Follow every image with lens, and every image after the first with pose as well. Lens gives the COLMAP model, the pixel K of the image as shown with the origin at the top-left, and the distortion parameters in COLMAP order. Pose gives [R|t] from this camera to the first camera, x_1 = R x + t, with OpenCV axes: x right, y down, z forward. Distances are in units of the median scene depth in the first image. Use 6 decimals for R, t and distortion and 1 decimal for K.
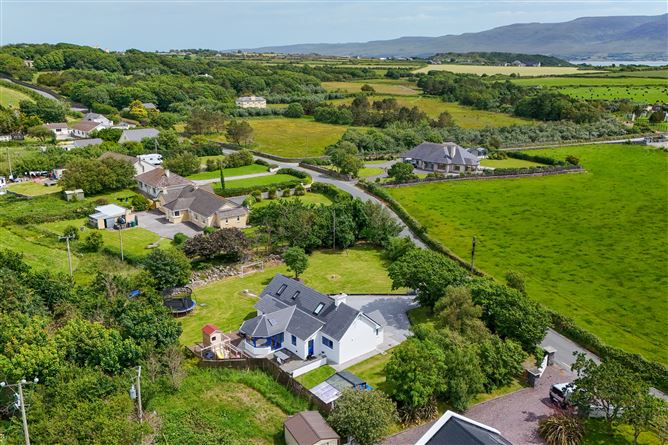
lens RADIAL K [[567.5, 0, 393.9], [0, 567.5, 222.7], [0, 0, 1]] dist [0.078890, -0.093321]
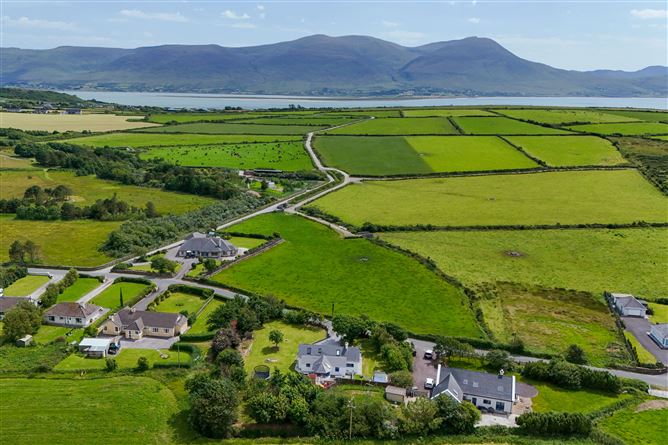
lens RADIAL K [[635.5, 0, 334.0], [0, 635.5, 222.5], [0, 0, 1]] dist [0.120219, -0.224802]
pose [[0.677362, -0.136637, 0.722849, -0.779798], [0.142356, 0.988372, 0.053429, -0.199043], [-0.721744, 0.066711, 0.688937, -0.292798]]
